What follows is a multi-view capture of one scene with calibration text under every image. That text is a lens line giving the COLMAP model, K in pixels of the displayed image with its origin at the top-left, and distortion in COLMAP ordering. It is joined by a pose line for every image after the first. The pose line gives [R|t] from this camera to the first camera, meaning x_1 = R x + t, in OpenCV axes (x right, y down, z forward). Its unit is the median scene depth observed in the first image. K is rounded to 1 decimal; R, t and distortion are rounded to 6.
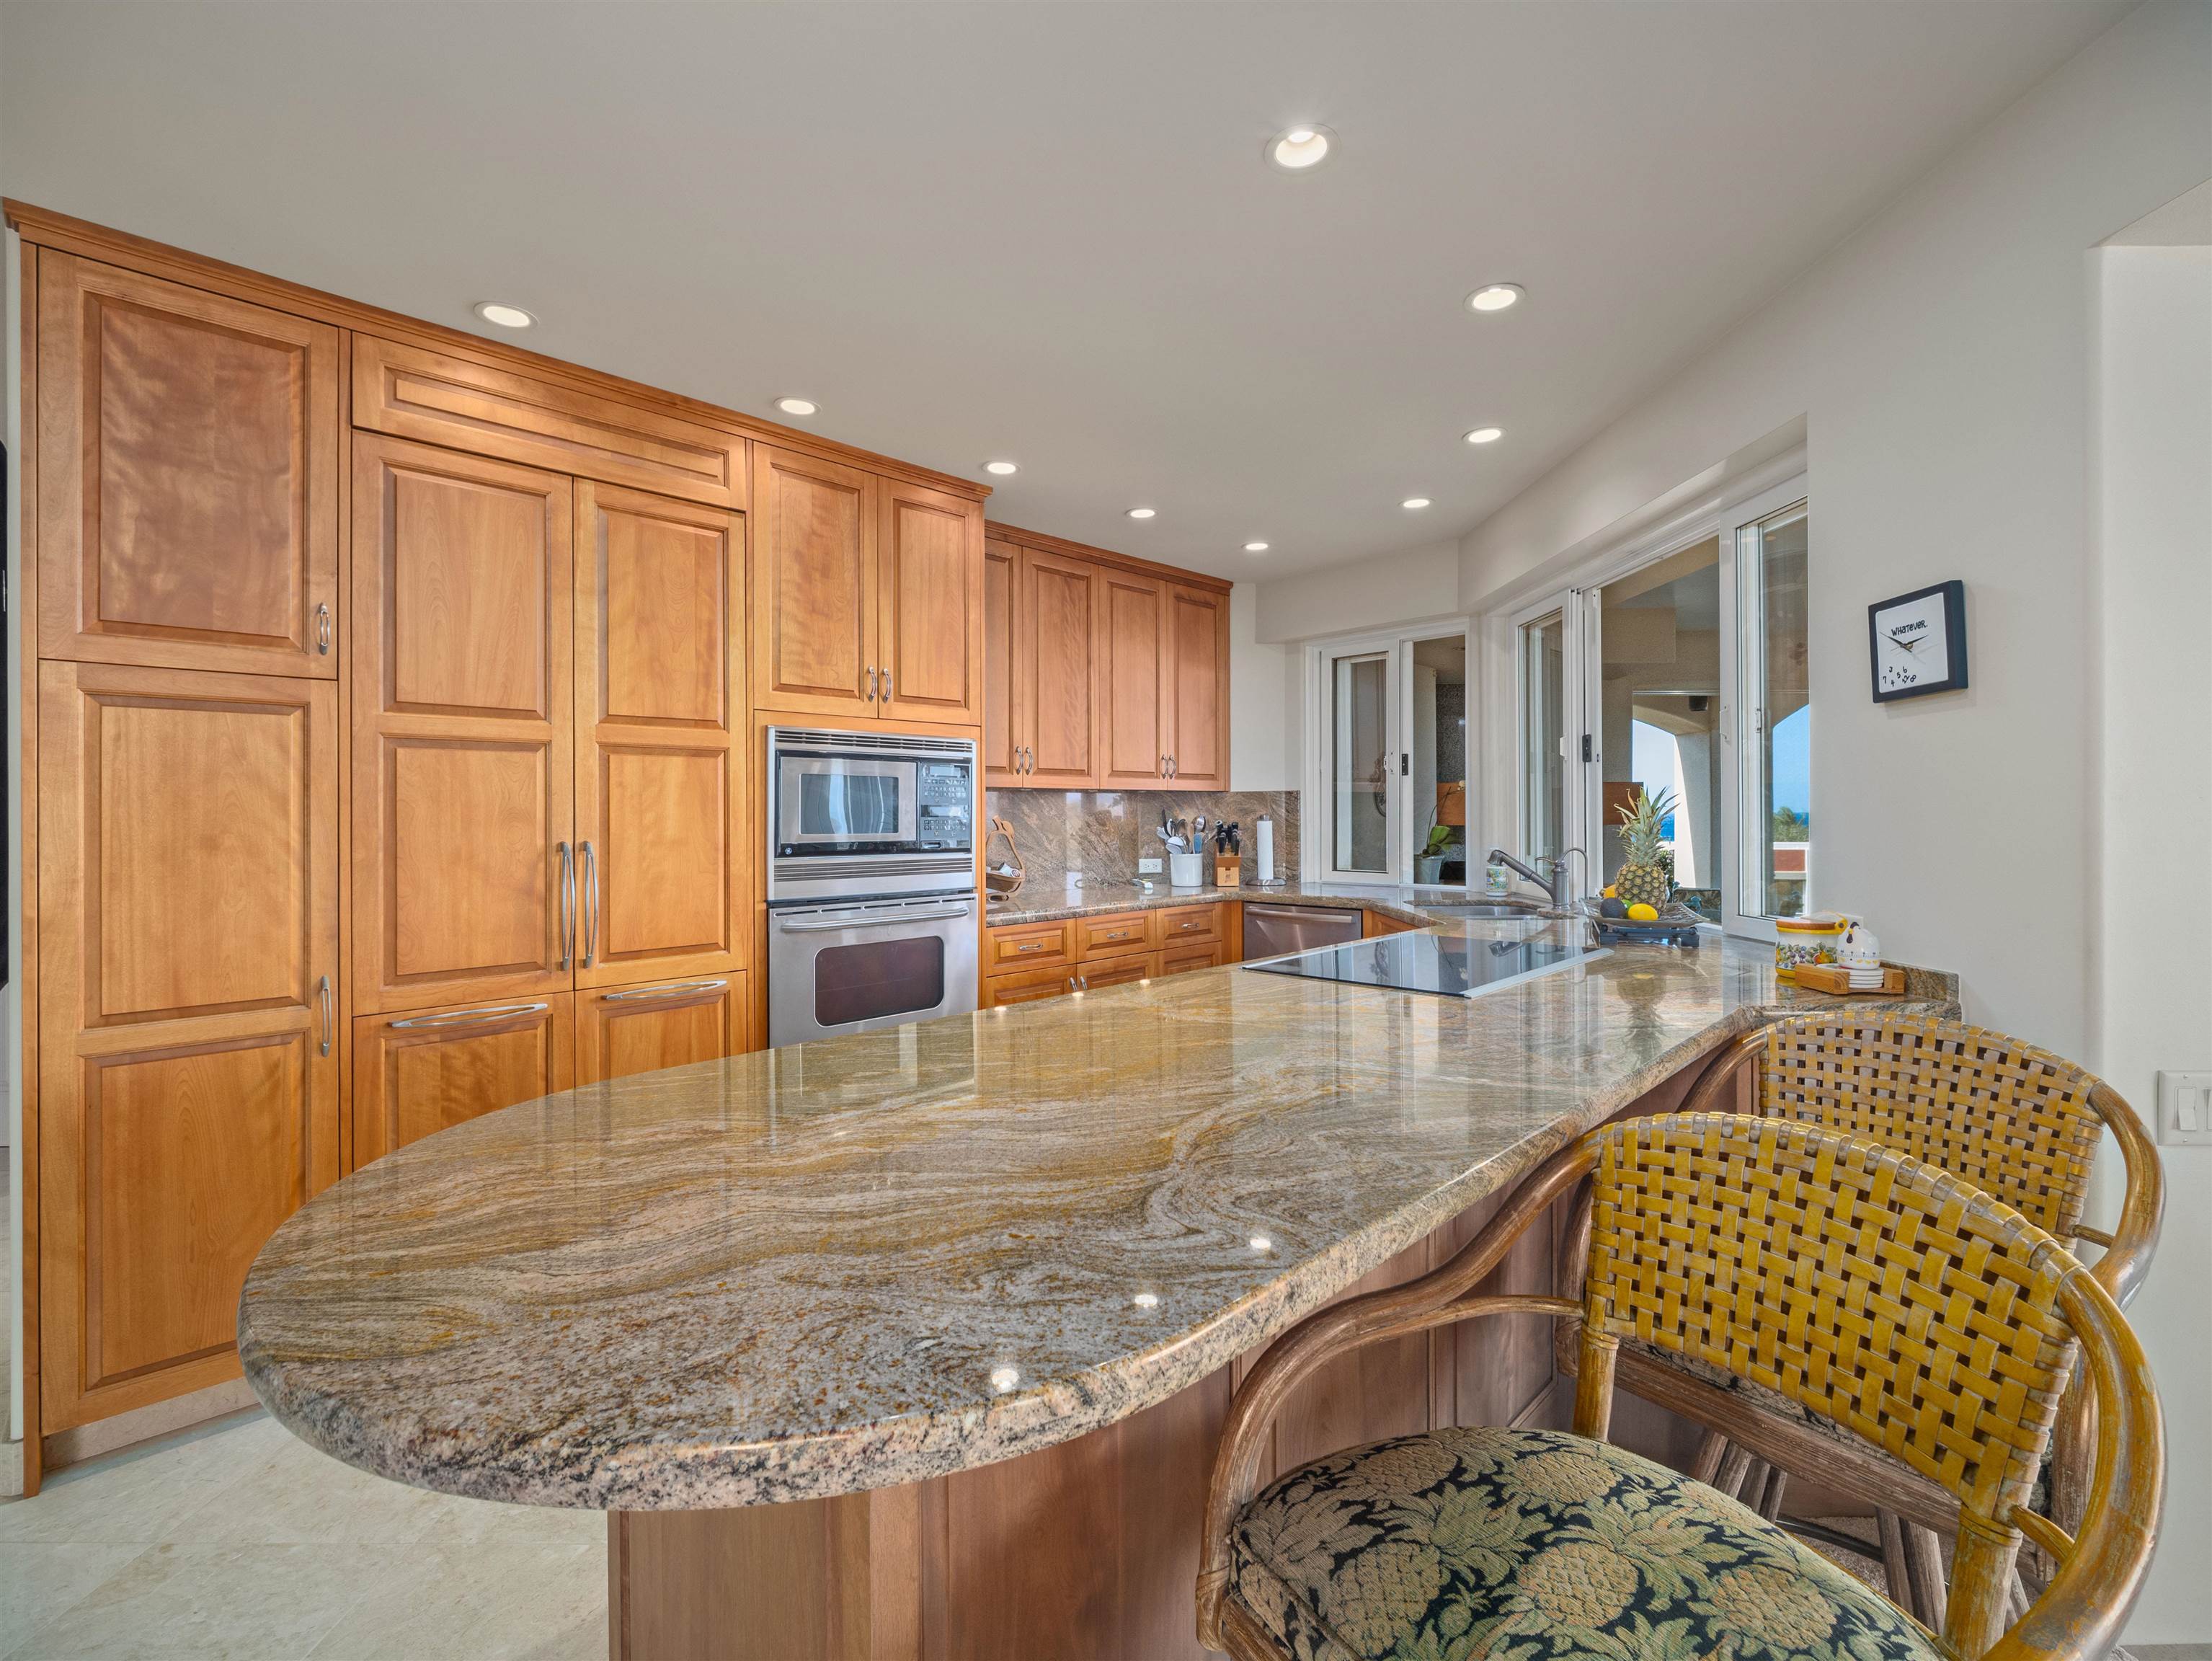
lens RADIAL K [[986.0, 0, 1103.4], [0, 986.0, 826.5], [0, 0, 1]] dist [-0.007949, -0.000156]
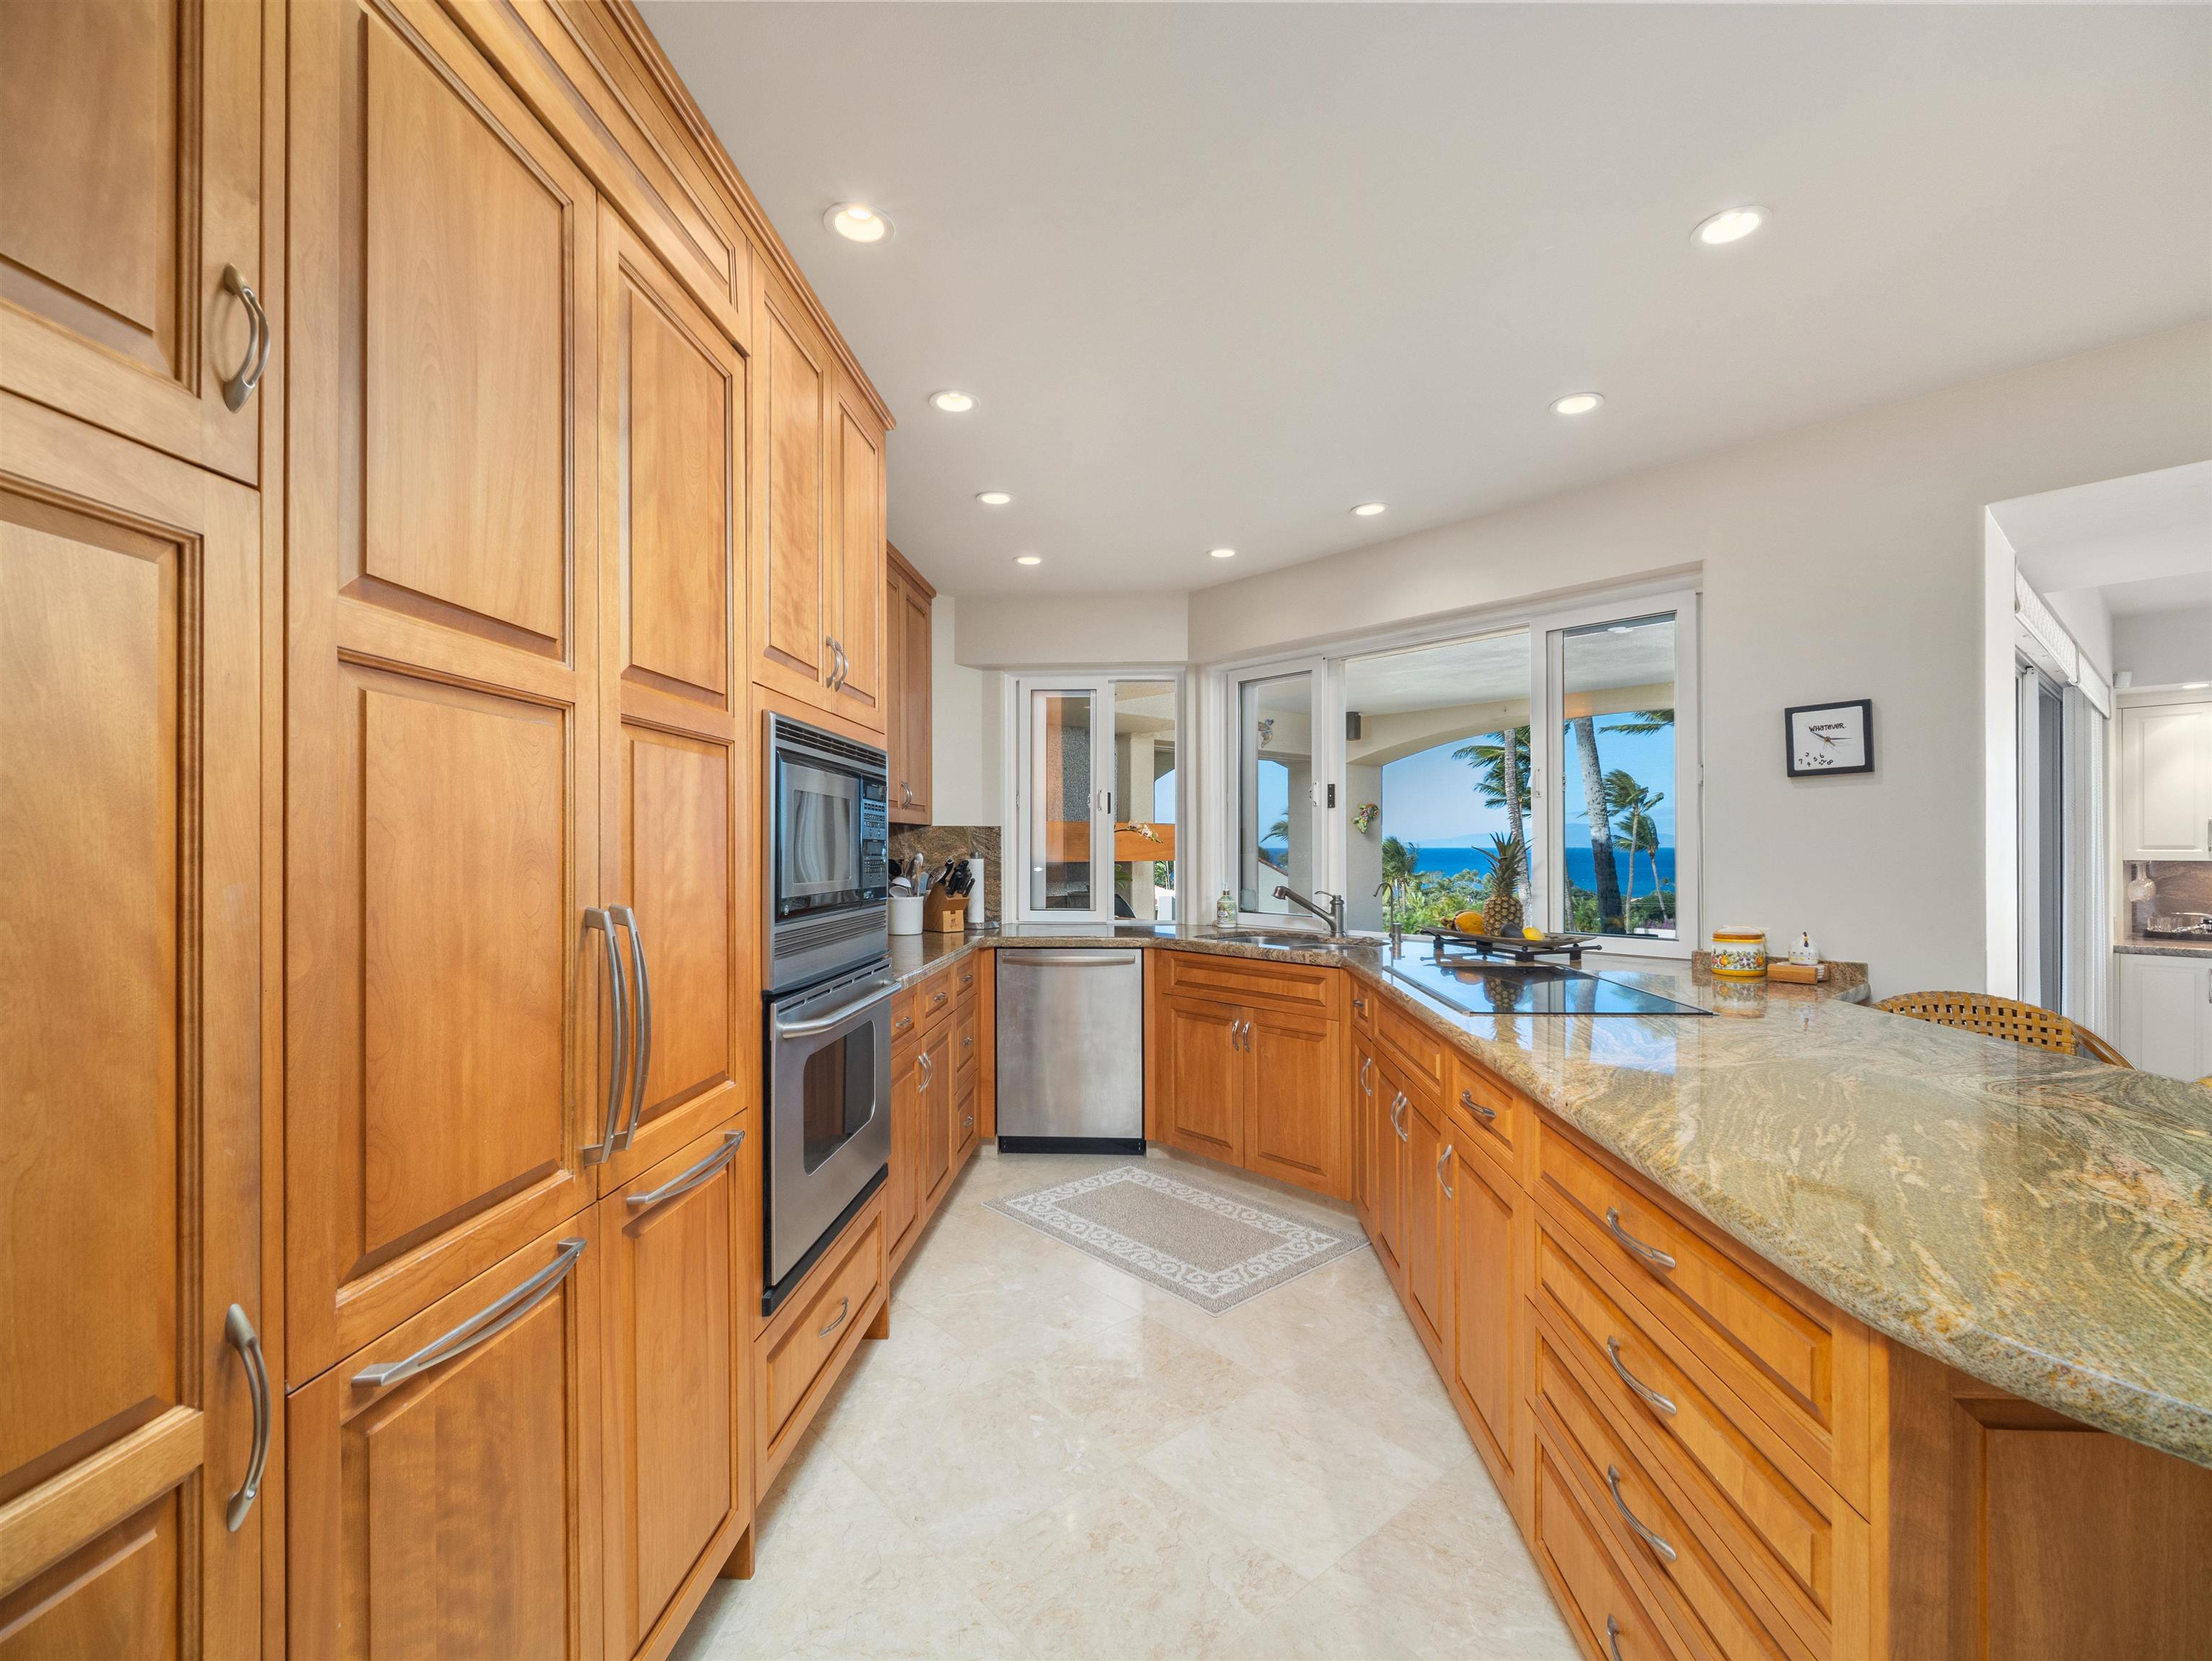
lens RADIAL K [[981.1, 0, 1108.5], [0, 981.1, 848.0], [0, 0, 1]] dist [-0.001080, -0.000030]
pose [[0.747595, 0.004161, 0.664142, -0.503282], [0.004332, 0.999929, -0.011142, -0.006464], [-0.664141, 0.011206, 0.747523, 0.332792]]
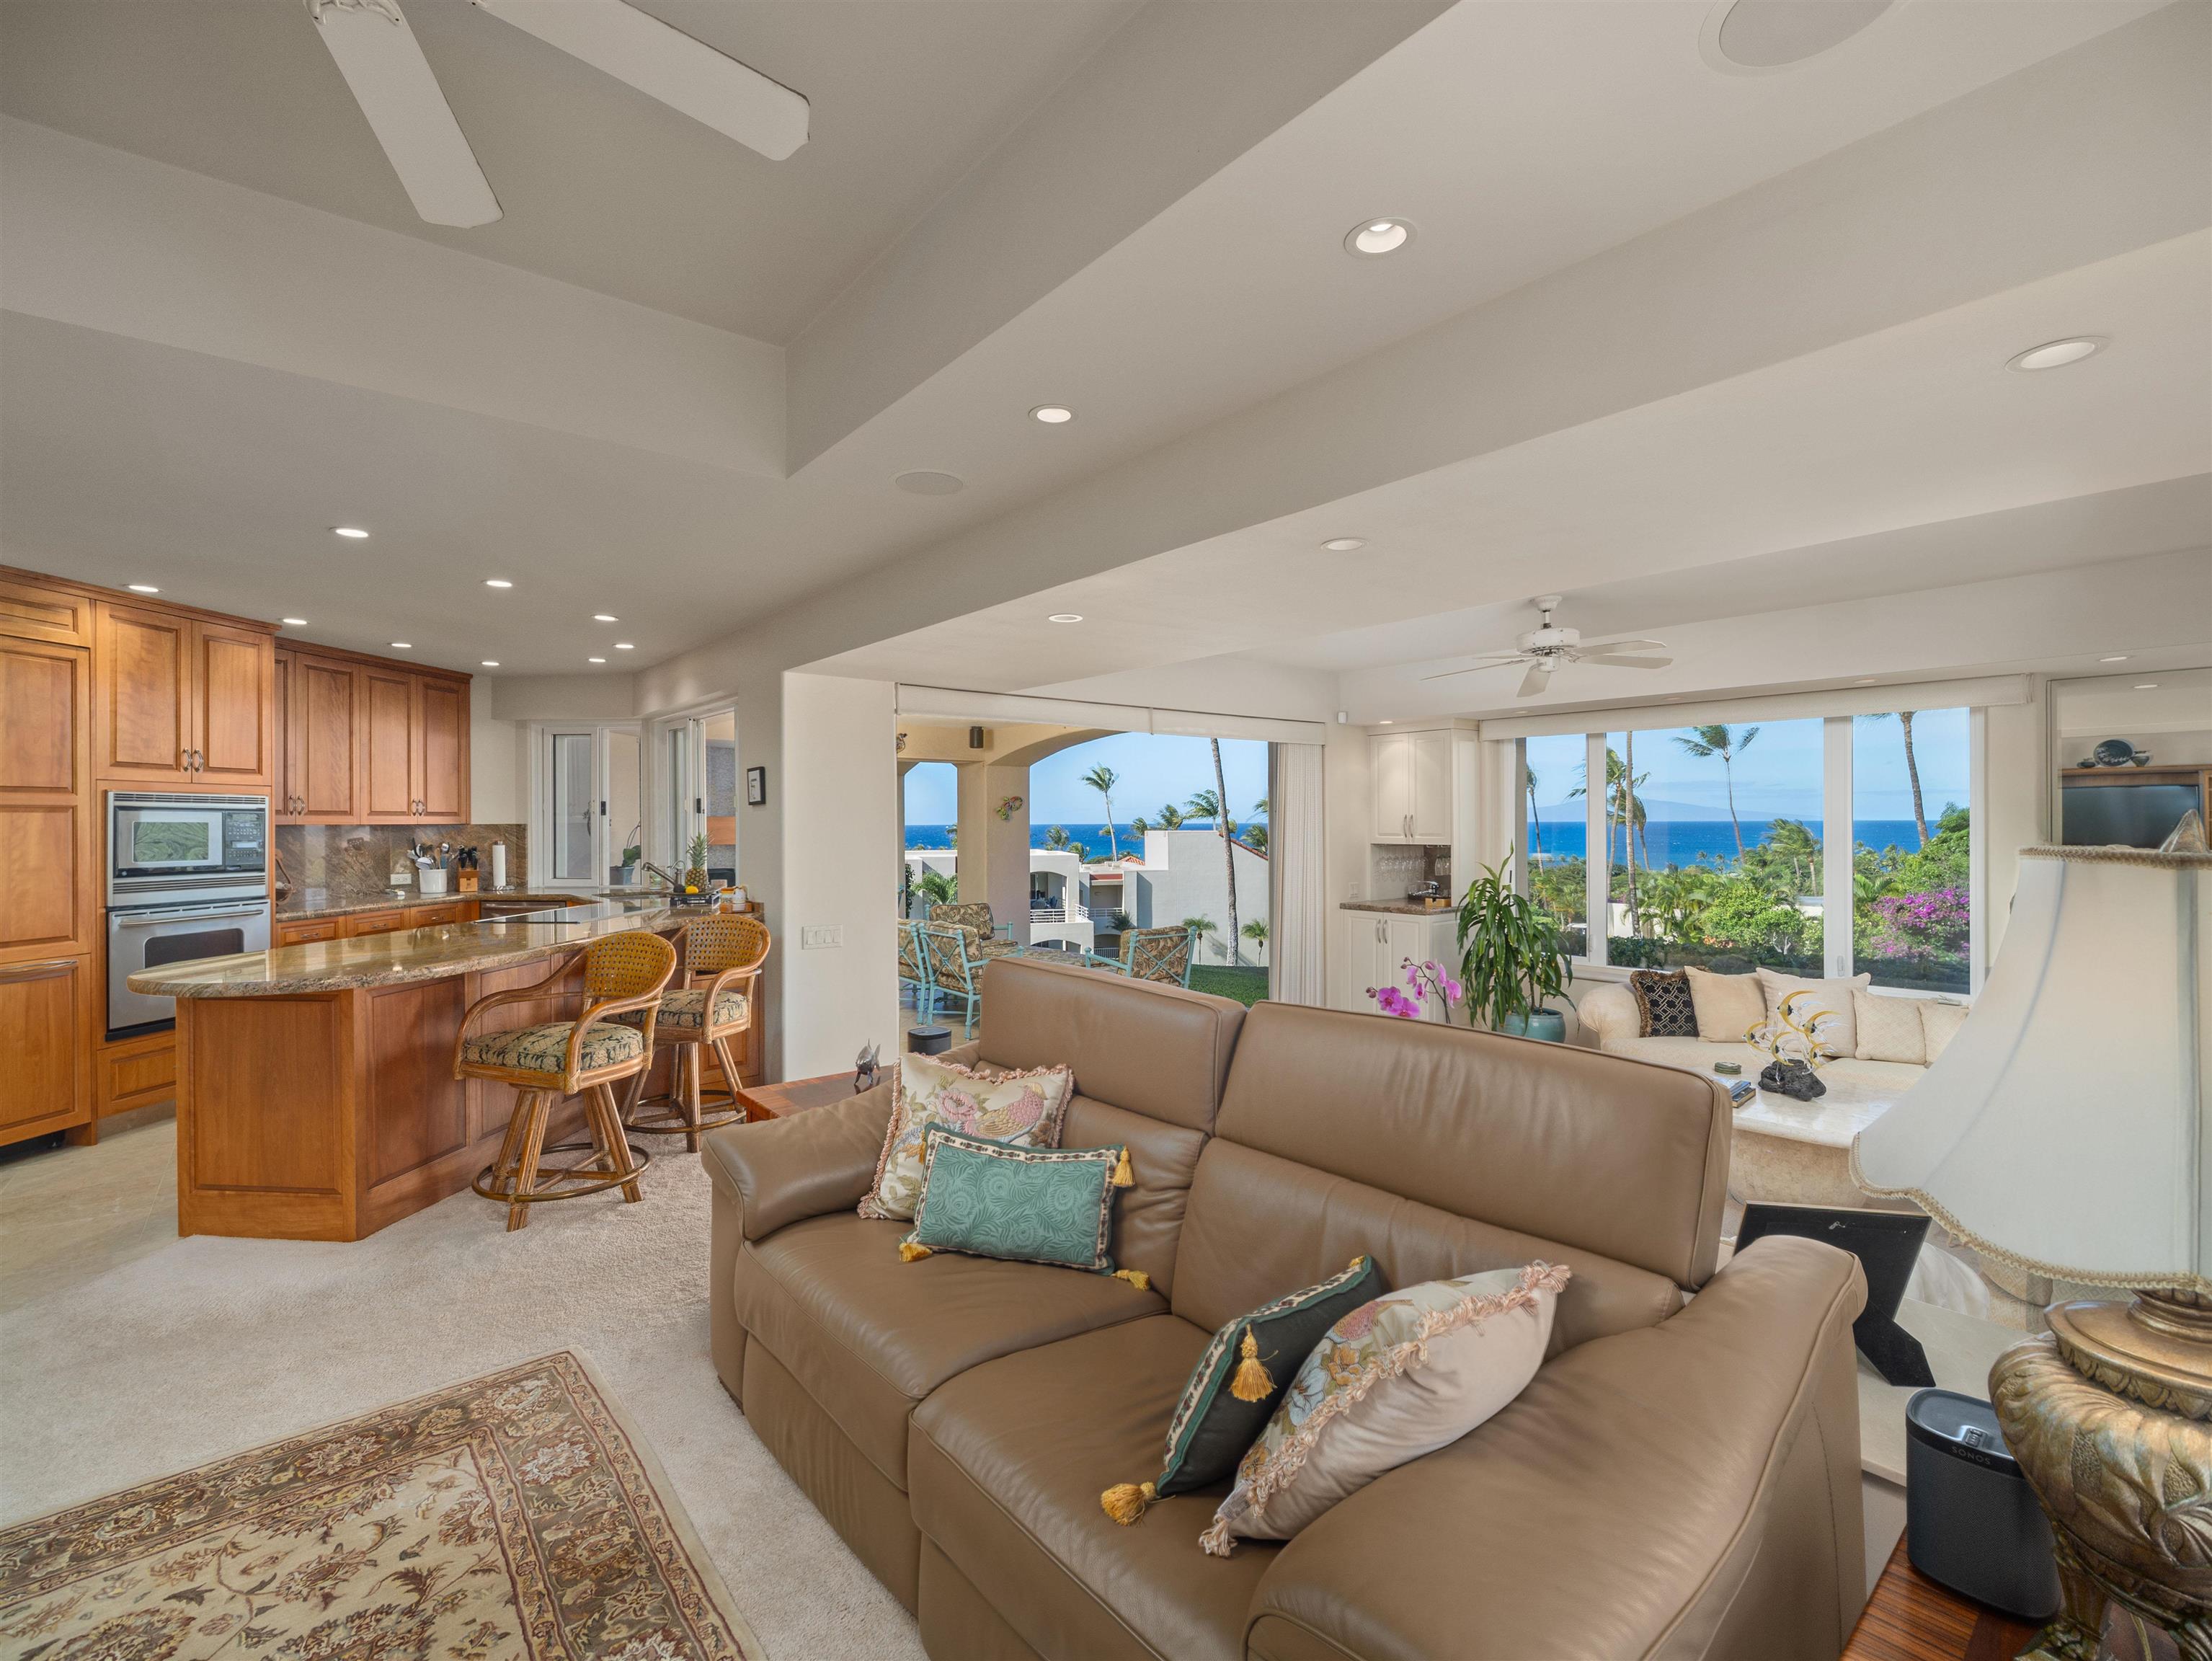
lens RADIAL K [[986.0, 0, 1103.4], [0, 986.0, 826.5], [0, 0, 1]] dist [-0.007949, -0.000156]
pose [[0.768029, 0.001004, 0.640415, -0.109814], [0.005898, 0.999945, -0.008641, -0.021639], [-0.640388, 0.010414, 0.767981, -0.951018]]
